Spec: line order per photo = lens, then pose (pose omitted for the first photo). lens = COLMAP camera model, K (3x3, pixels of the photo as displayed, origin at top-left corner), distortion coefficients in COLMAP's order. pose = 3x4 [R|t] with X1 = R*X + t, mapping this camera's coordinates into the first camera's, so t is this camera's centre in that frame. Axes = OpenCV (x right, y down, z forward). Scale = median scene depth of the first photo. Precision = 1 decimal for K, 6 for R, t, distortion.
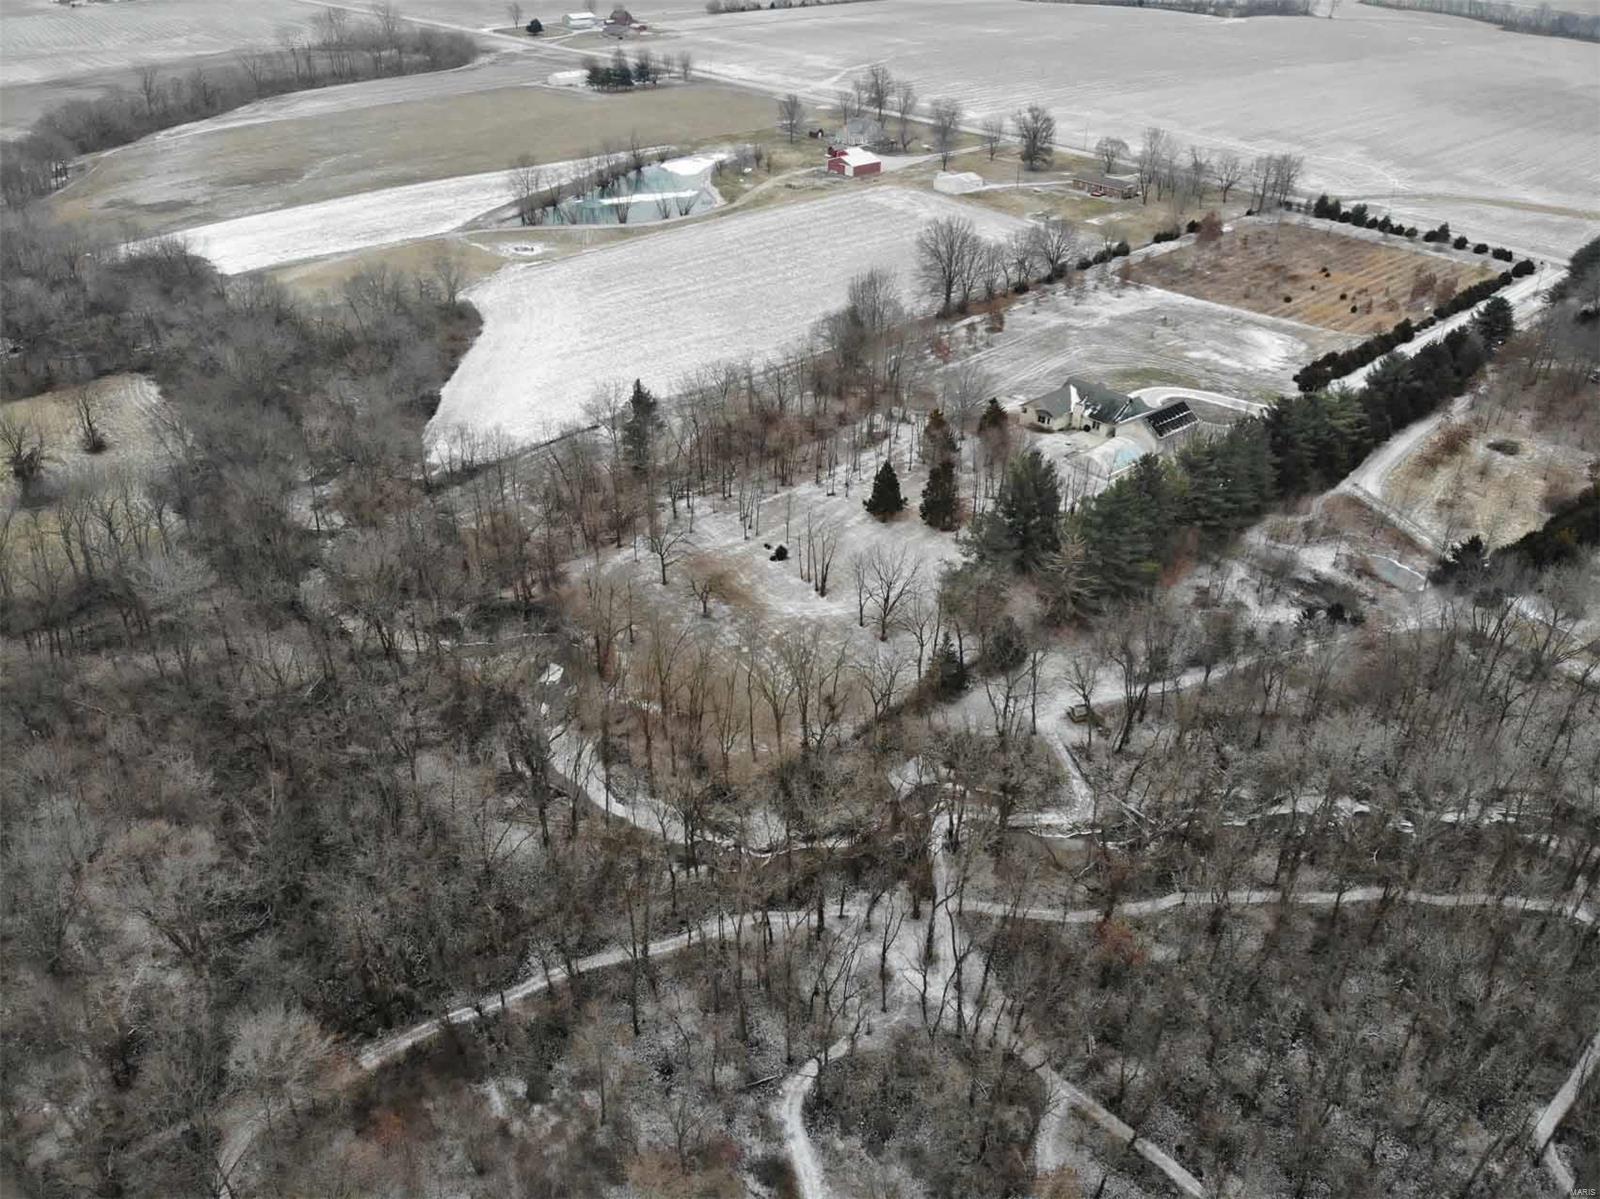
lens RADIAL K [[1126.9, 0, 801.2], [0, 1126.9, 720.4], [0, 0, 1]] dist [0.059607, -0.106084]
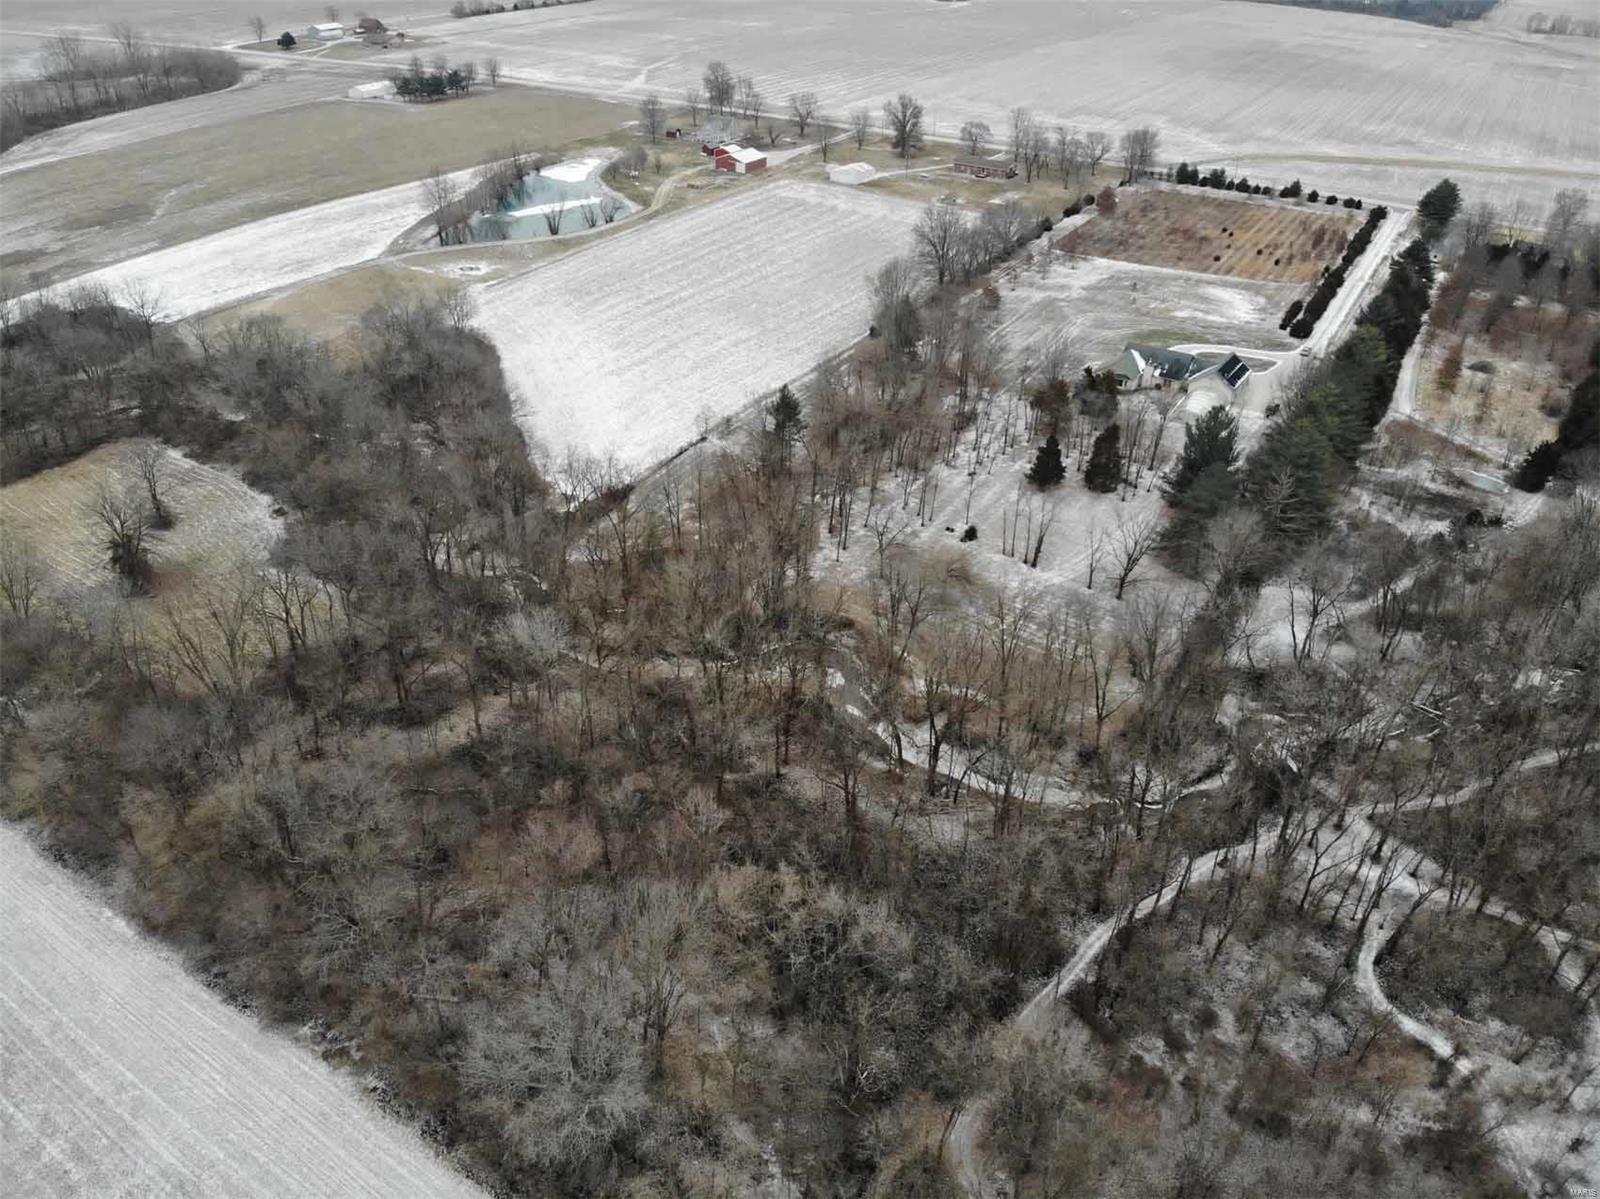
lens RADIAL K [[1126.9, 0, 801.2], [0, 1126.9, 720.4], [0, 0, 1]] dist [0.059607, -0.106084]
pose [[0.961506, -0.165871, 0.219074, -0.231993], [0.164944, 0.986043, 0.022649, -0.014947], [-0.219774, 0.014358, 0.975445, 0.011334]]
